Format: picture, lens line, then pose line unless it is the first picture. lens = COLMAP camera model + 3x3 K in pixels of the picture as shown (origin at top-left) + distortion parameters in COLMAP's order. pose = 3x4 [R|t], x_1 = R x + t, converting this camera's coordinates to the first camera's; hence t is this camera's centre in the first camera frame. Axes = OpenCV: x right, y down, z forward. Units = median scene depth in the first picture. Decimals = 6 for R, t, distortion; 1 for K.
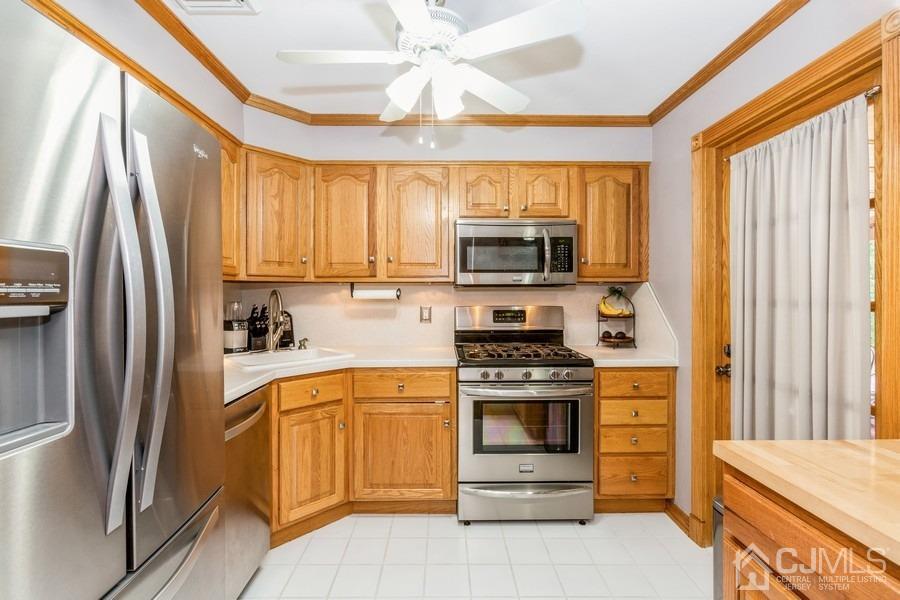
lens RADIAL K [[400.2, 0, 449.2], [0, 400.2, 296.6], [0, 0, 1]] dist [-0.003319, 0.002436]
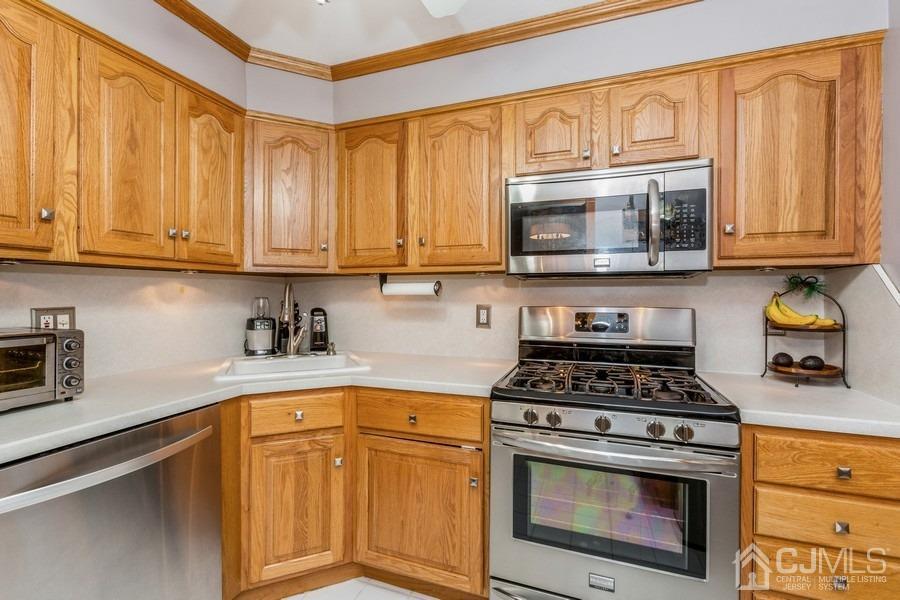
lens RADIAL K [[400.2, 0, 448.3], [0, 400.2, 296.7], [0, 0, 1]] dist [-0.003319, 0.002436]
pose [[0.932881, 0.005442, -0.360144, 0.172229], [-0.005640, 0.999984, 0.000502, 0.009121], [0.360141, 0.001563, 0.932897, 0.331861]]
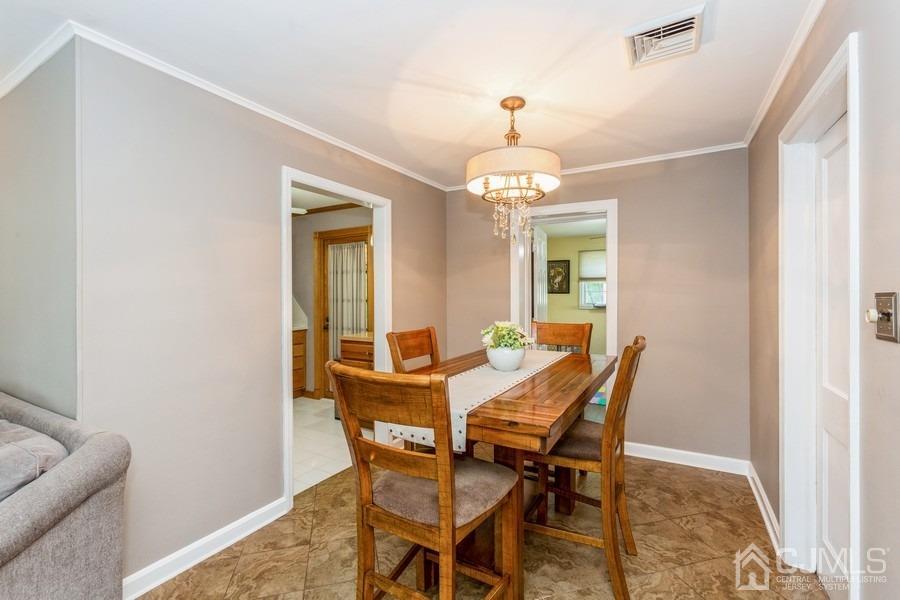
lens RADIAL K [[400.2, 0, 453.3], [0, 400.2, 301.2], [0, 0, 1]] dist [-0.003319, 0.002436]
pose [[0.524455, -0.009650, 0.851384, -0.935342], [0.007043, 0.999951, 0.006996, 0.005149], [-0.851409, 0.002328, 0.524497, -0.908801]]
